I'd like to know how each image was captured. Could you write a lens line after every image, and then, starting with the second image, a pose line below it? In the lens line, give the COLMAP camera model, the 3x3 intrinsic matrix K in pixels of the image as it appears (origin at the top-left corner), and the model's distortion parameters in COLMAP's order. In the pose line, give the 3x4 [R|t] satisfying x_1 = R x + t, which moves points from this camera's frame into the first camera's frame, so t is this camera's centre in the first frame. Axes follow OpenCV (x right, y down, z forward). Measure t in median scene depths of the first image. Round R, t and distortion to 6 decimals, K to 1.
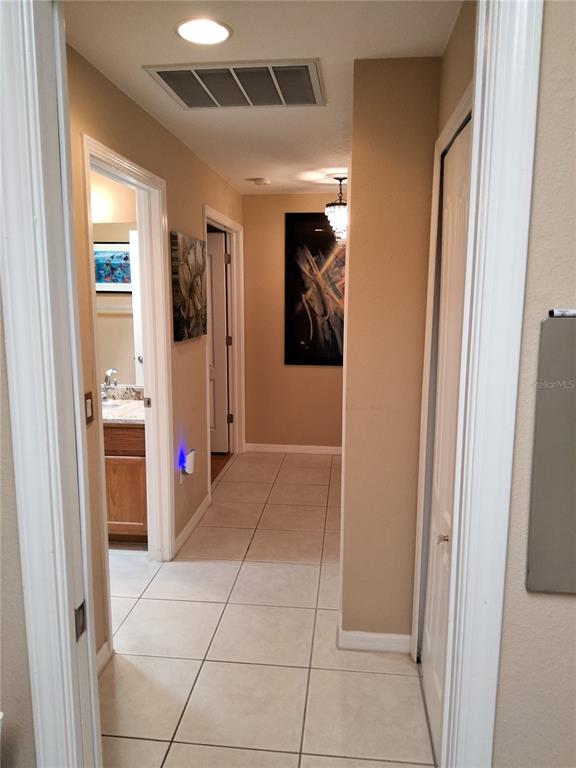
lens RADIAL K [[571.5, 0, 288.0], [0, 571.5, 384.0], [0, 0, 1]] dist [0.098455, -0.166762]
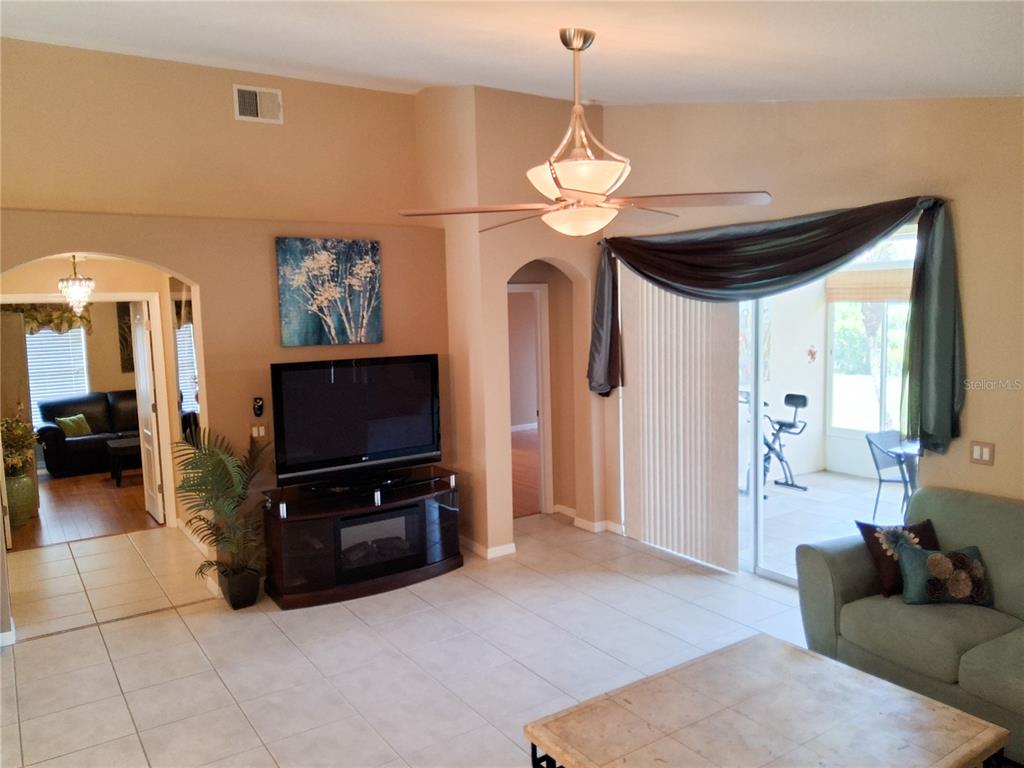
lens RADIAL K [[747.5, 0, 512.0], [0, 747.5, 384.0], [0, 0, 1]] dist [0.102879, -0.168701]
pose [[0.650219, 0.055614, -0.757708, 1.292684], [-0.095002, 0.995441, -0.008462, -0.165835], [0.753783, 0.077486, 0.652538, 0.625884]]
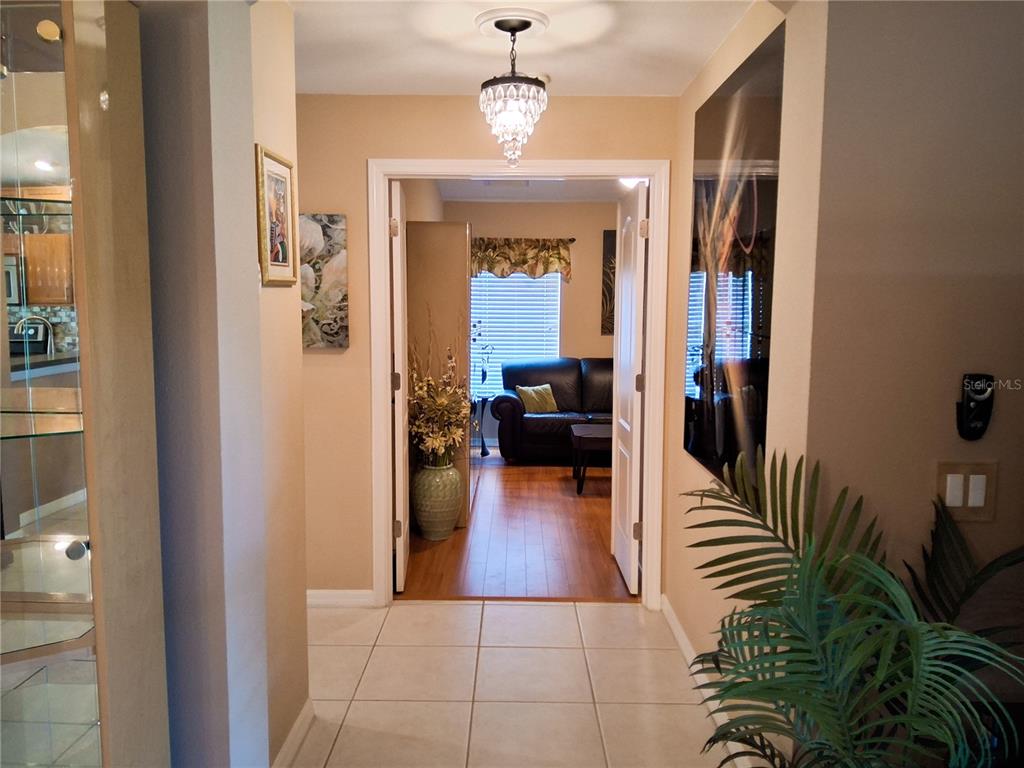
lens RADIAL K [[772.3, 0, 513.2], [0, 772.3, 373.6], [0, 0, 1]] dist [0.048715, -0.005543]
pose [[0.107789, 0.089037, -0.990179, 0.594353], [-0.169869, 0.982985, 0.069898, -0.115292], [0.979554, 0.160666, 0.121080, 0.815626]]
